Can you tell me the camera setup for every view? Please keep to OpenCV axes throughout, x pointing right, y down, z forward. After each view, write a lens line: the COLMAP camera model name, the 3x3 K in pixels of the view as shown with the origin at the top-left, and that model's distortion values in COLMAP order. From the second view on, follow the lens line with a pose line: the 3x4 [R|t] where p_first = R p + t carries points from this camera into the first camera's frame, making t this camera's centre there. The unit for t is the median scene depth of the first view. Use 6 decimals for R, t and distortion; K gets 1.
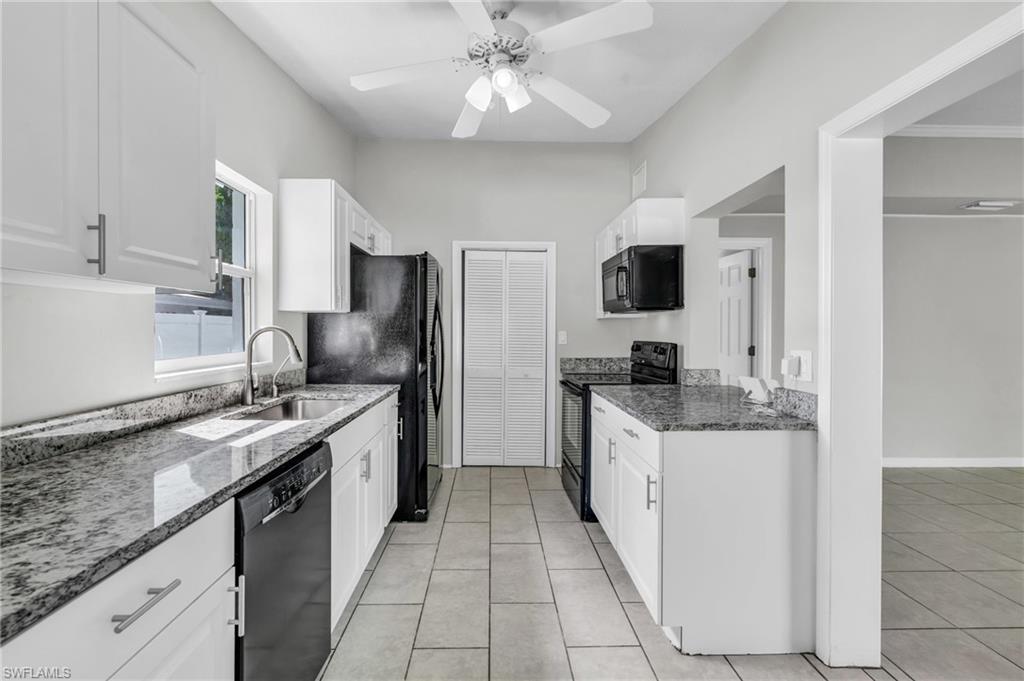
lens RADIAL K [[462.1, 0, 501.6], [0, 462.1, 332.5], [0, 0, 1]] dist [-0.002227, 0.001891]
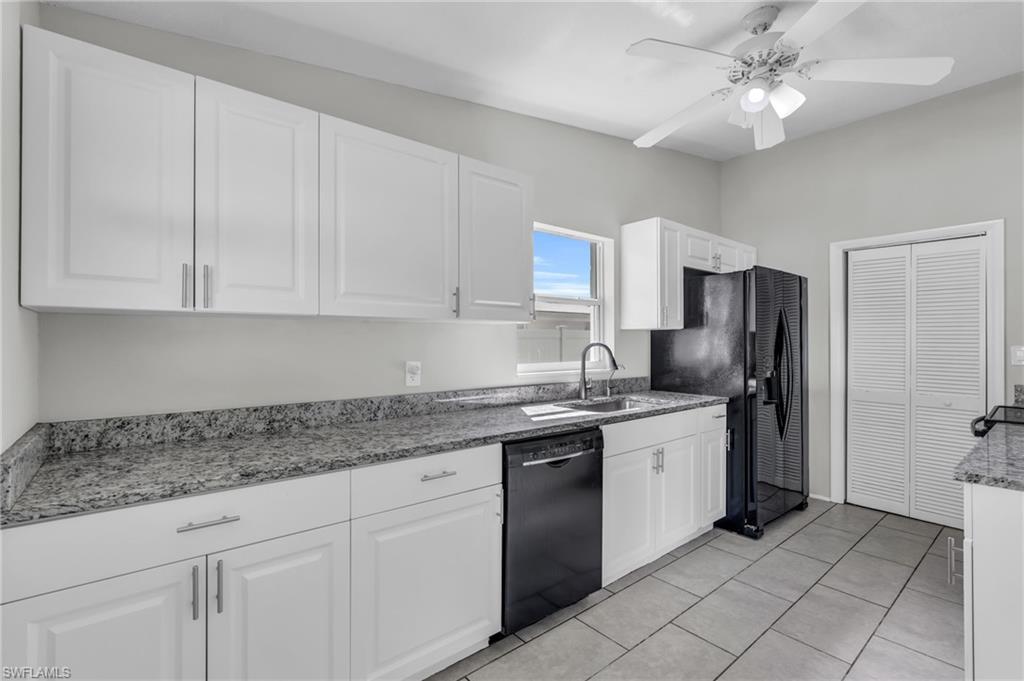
lens RADIAL K [[462.1, 0, 521.5], [0, 462.1, 341.2], [0, 0, 1]] dist [-0.002227, 0.001891]
pose [[0.639936, -0.005509, -0.768408, 0.326656], [-0.002504, 0.999954, -0.009254, -0.003135], [0.768424, 0.007846, 0.639893, -0.019678]]
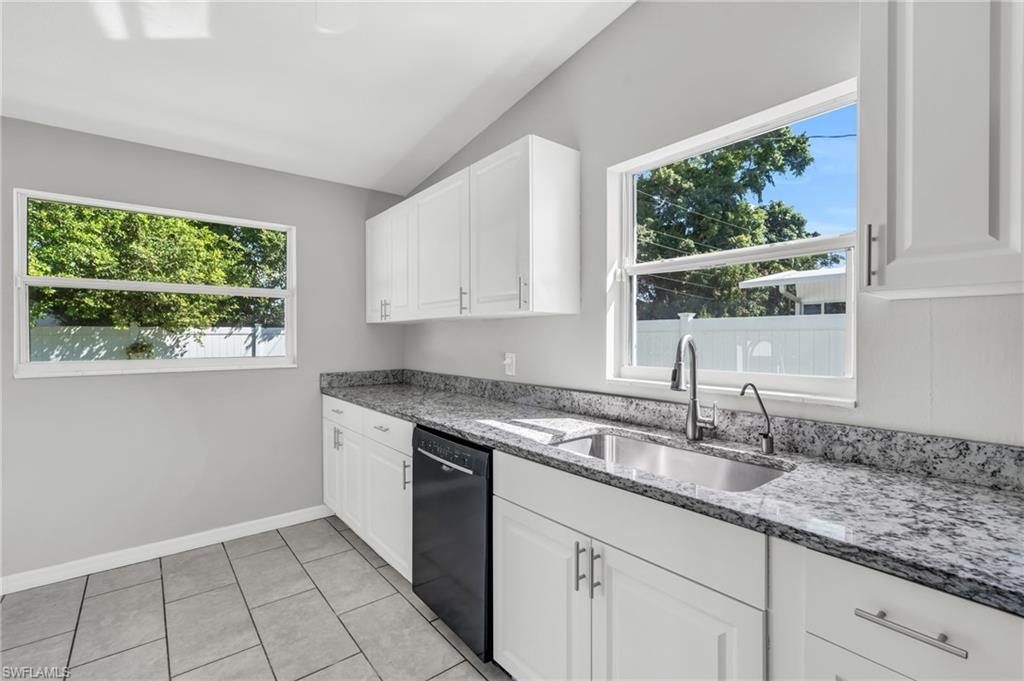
lens RADIAL K [[462.1, 0, 513.2], [0, 462.1, 340.6], [0, 0, 1]] dist [-0.002227, 0.001891]
pose [[-0.789390, -0.004168, -0.613878, 0.117366], [-0.009236, 0.999944, 0.005088, -0.002954], [0.613823, 0.009687, -0.789385, 1.160887]]
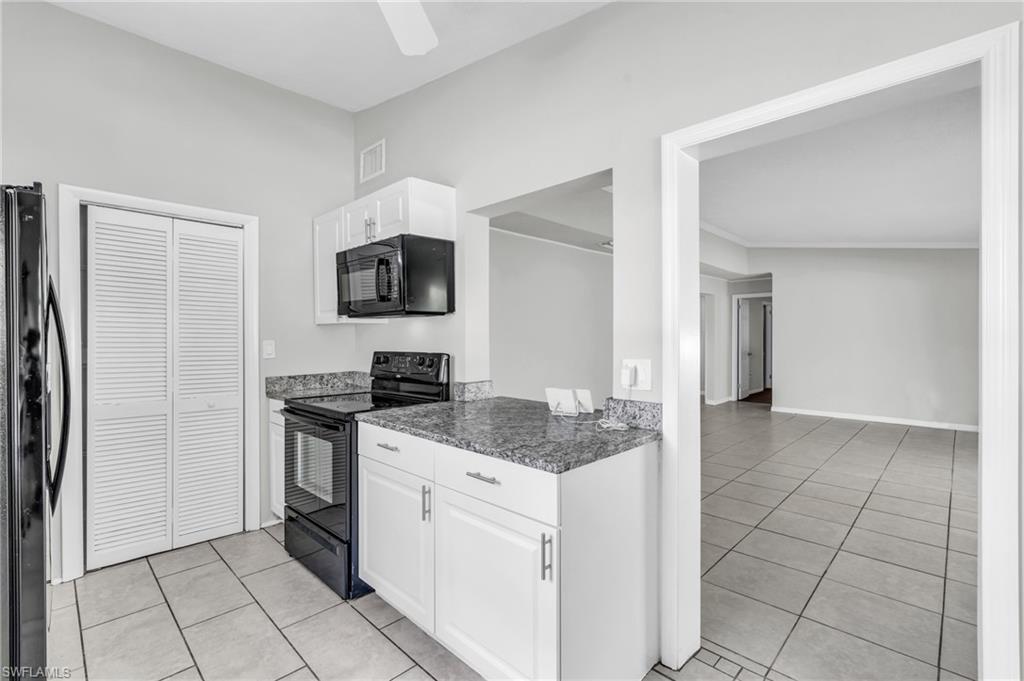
lens RADIAL K [[462.1, 0, 511.7], [0, 462.1, 339.8], [0, 0, 1]] dist [-0.002227, 0.001891]
pose [[0.723402, -0.009587, 0.690361, -0.166177], [0.009052, 0.999949, 0.004401, -0.006758], [-0.690368, 0.003066, 0.723452, 0.352190]]
